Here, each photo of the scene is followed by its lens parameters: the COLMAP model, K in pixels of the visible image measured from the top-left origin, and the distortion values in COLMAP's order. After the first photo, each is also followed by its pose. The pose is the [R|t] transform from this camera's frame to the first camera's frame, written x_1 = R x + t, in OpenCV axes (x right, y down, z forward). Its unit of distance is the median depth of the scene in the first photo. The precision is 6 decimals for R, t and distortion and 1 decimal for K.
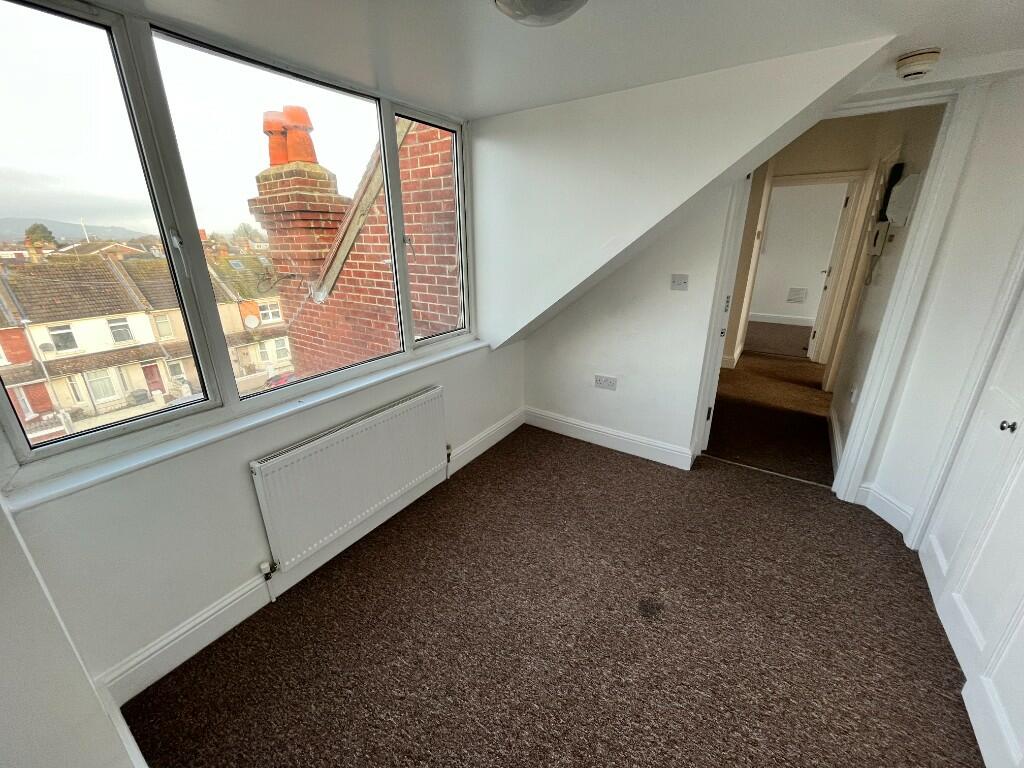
lens RADIAL K [[415.0, 0, 514.3], [0, 415.0, 382.4], [0, 0, 1]] dist [0.003993, -0.000067]
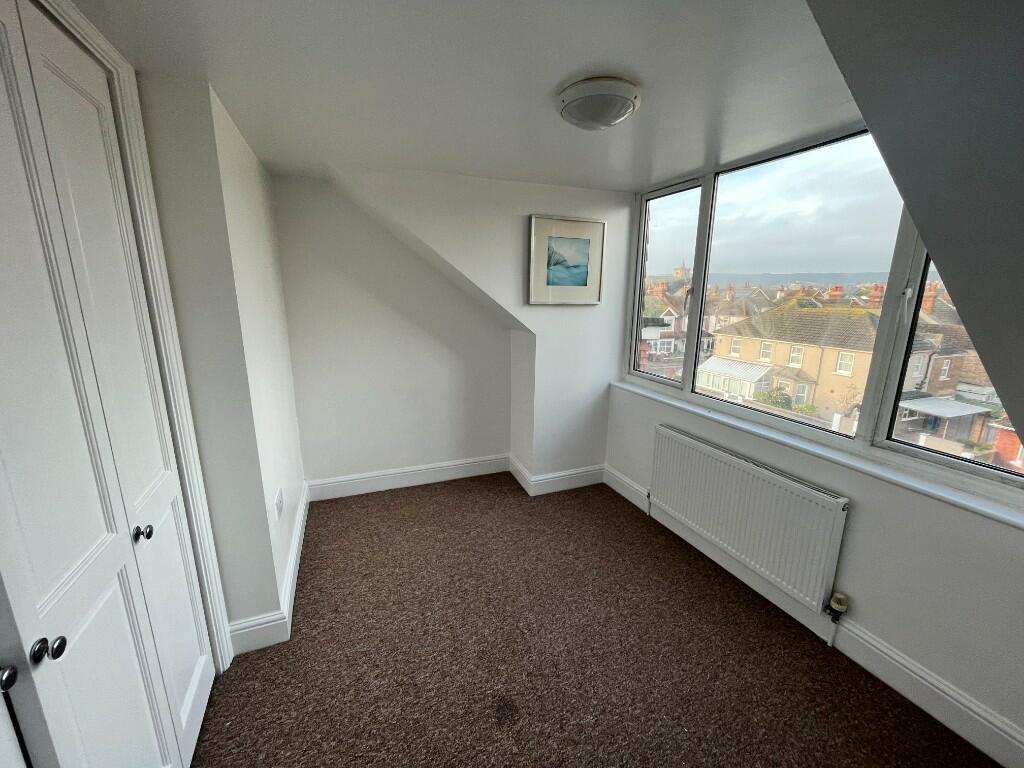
lens RADIAL K [[415.0, 0, 514.3], [0, 415.0, 384.0], [0, 0, 1]] dist [0.003993, -0.000067]
pose [[-0.559250, 0.195100, -0.805714, 0.787774], [-0.271377, 0.875276, 0.400308, -0.355902], [0.783322, 0.442525, -0.436552, 0.981103]]
